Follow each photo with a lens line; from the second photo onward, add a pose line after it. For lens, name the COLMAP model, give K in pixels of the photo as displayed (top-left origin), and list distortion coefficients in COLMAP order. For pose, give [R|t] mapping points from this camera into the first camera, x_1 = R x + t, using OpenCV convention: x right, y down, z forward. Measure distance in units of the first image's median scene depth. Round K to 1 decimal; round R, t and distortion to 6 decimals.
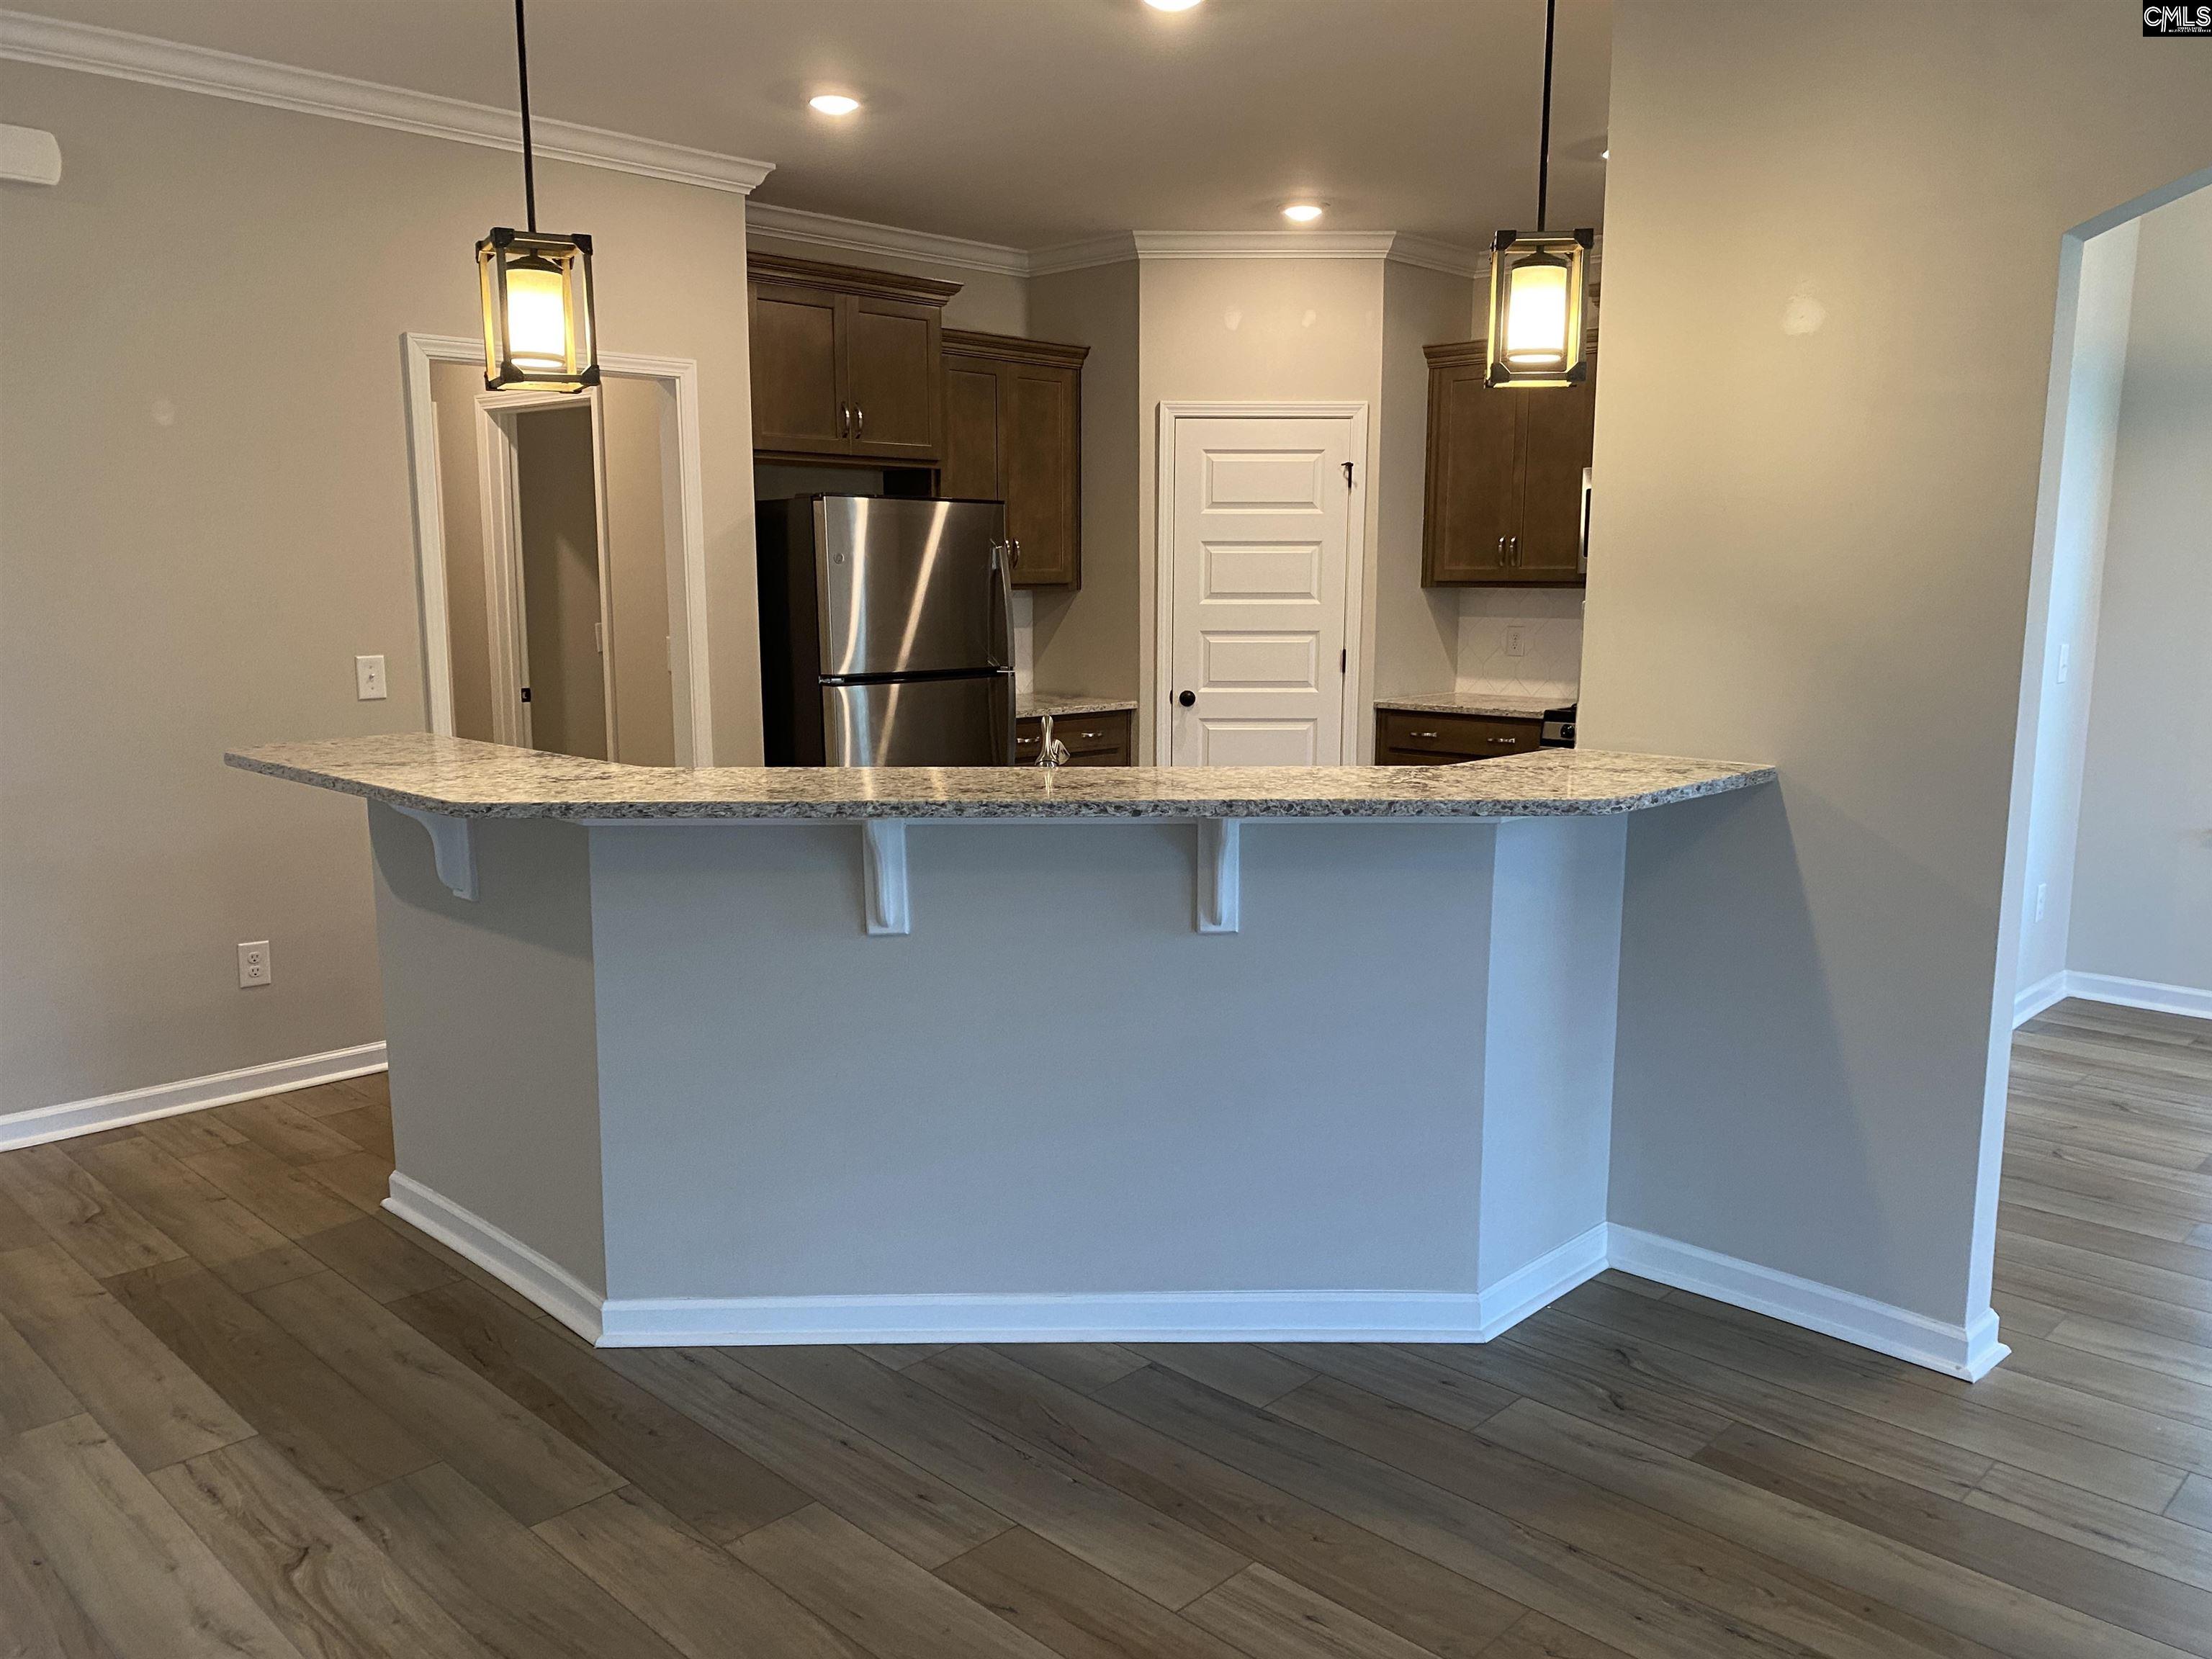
lens RADIAL K [[1669.5, 0, 1106.0], [0, 1669.5, 829.5], [0, 0, 1]] dist [0.114073, -0.248165]
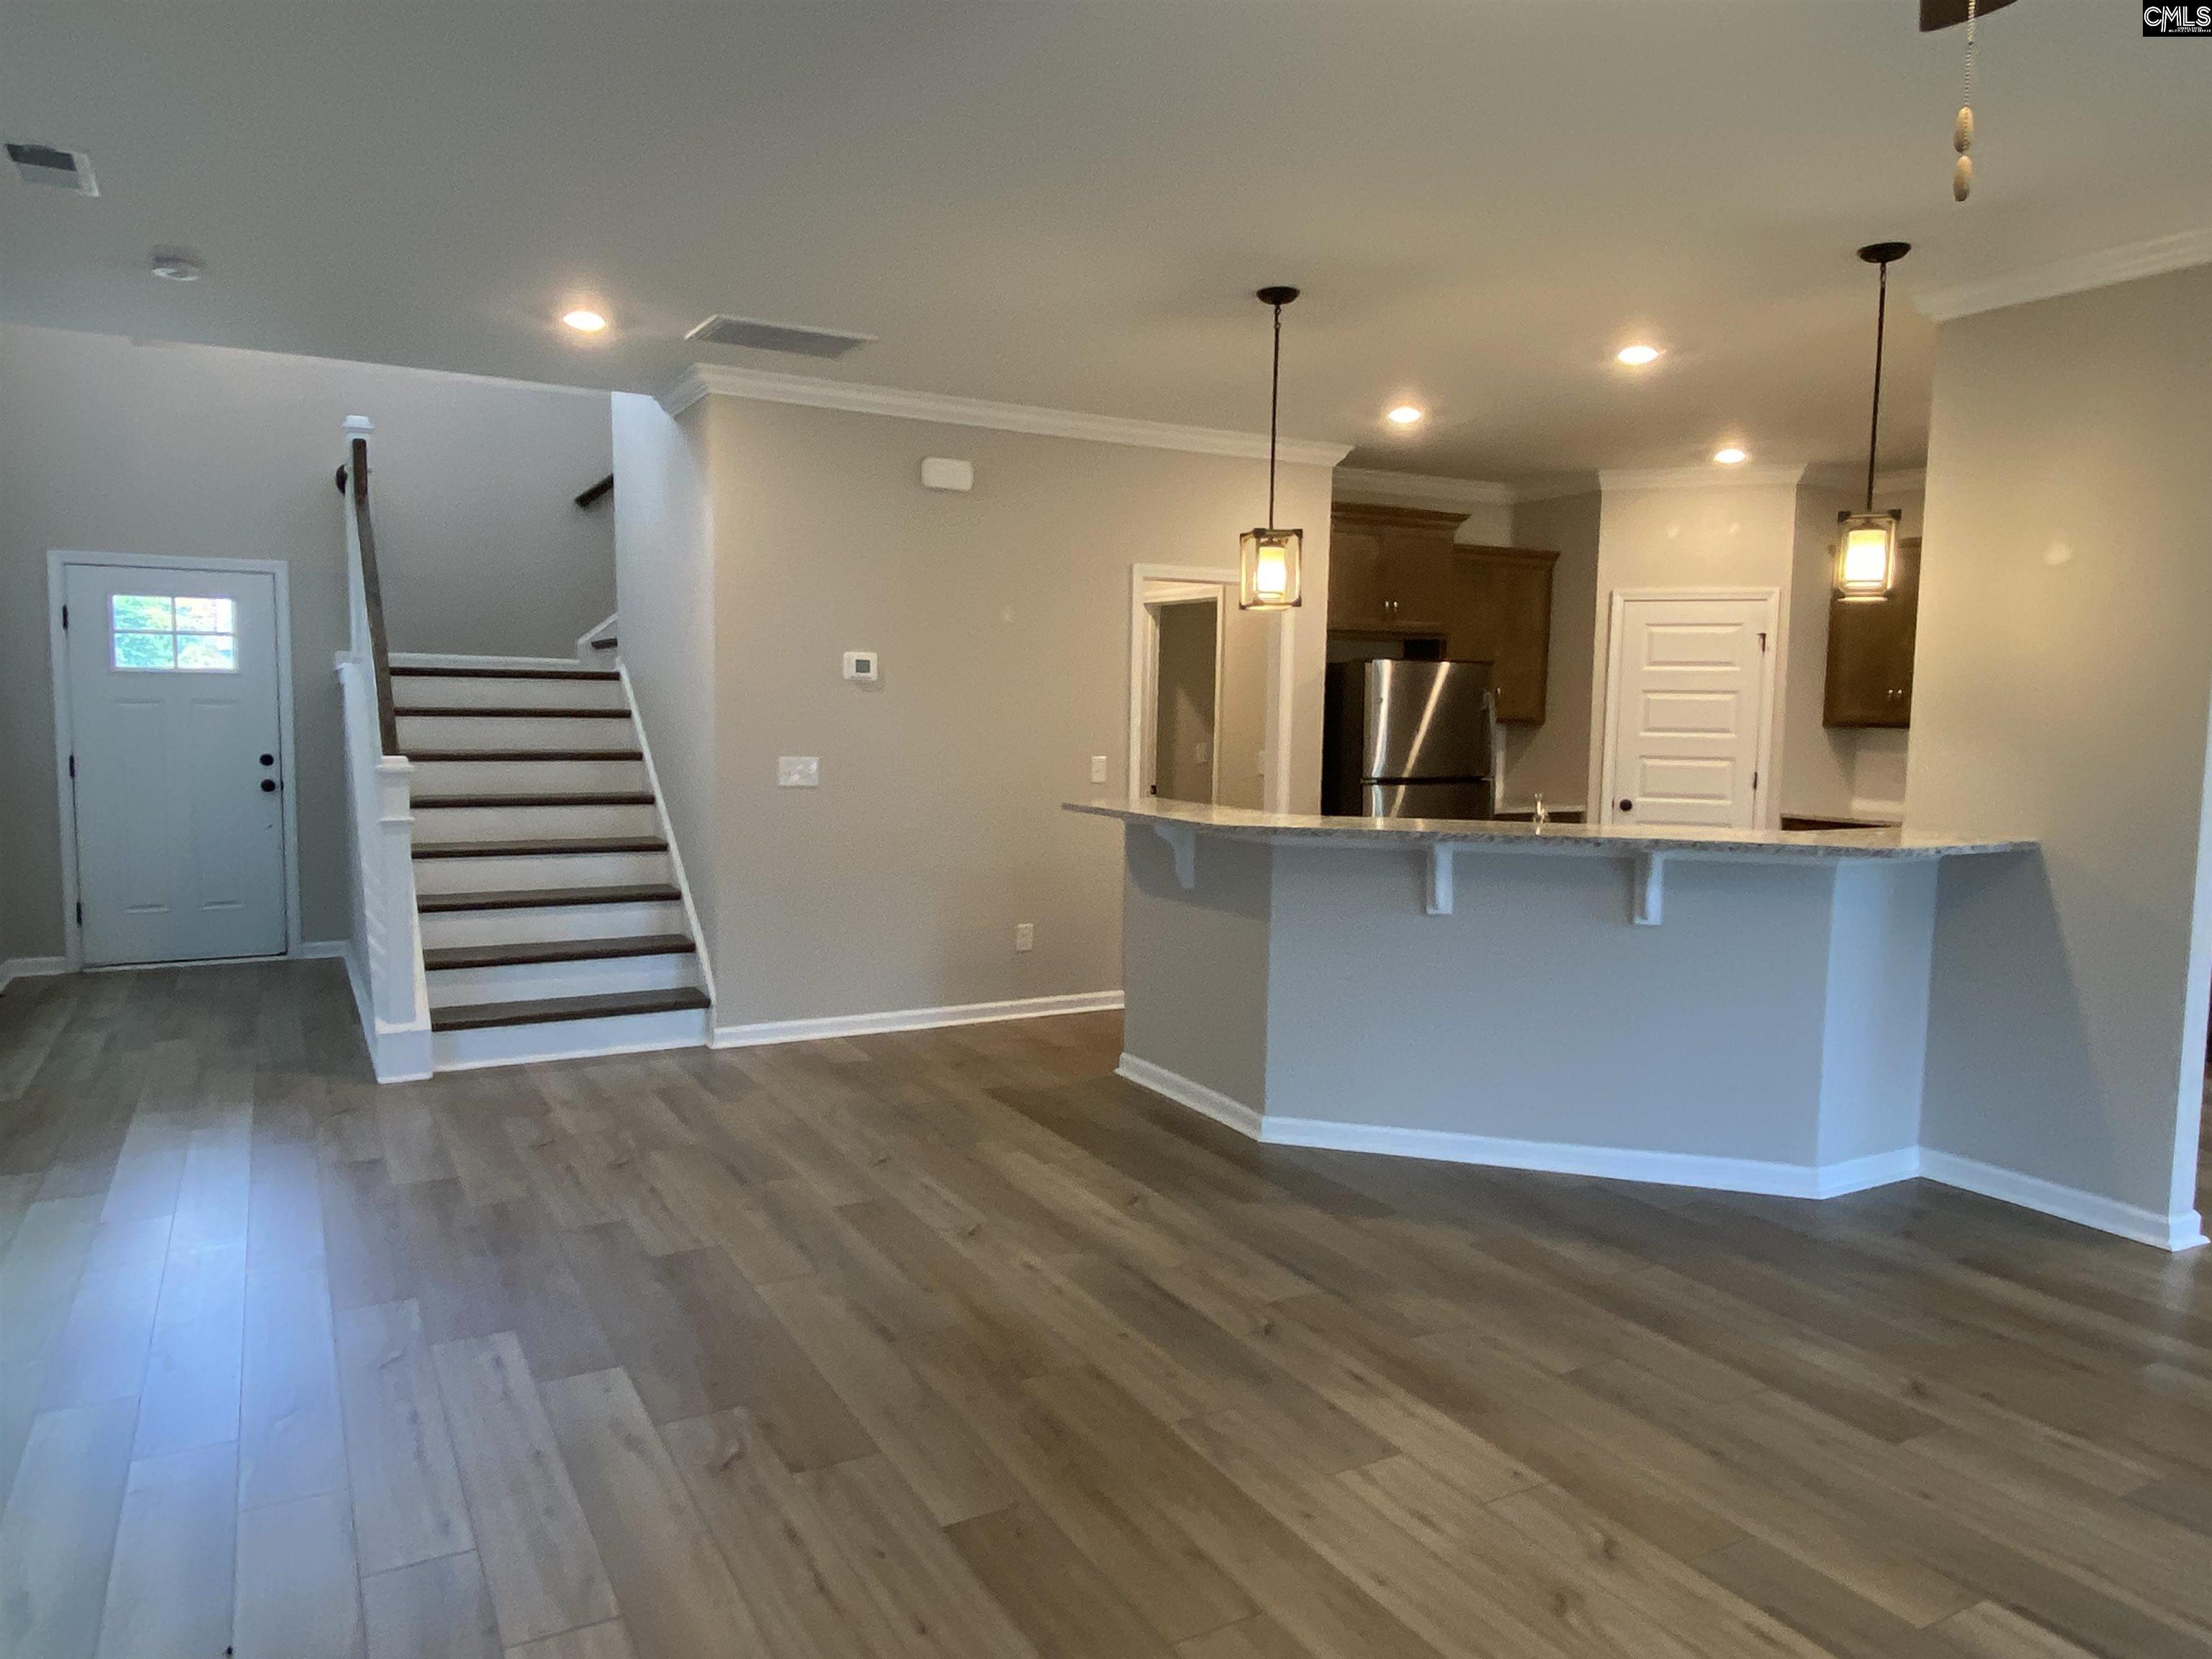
lens RADIAL K [[1440.7, 0, 1106.0], [0, 1440.7, 829.5], [0, 0, 1]] dist [0.087377, -0.106705]
pose [[0.957221, 0.037862, -0.286871, -0.027703], [-0.058712, 0.996194, -0.064428, 0.073224], [0.283339, 0.078514, 0.955800, -0.424136]]
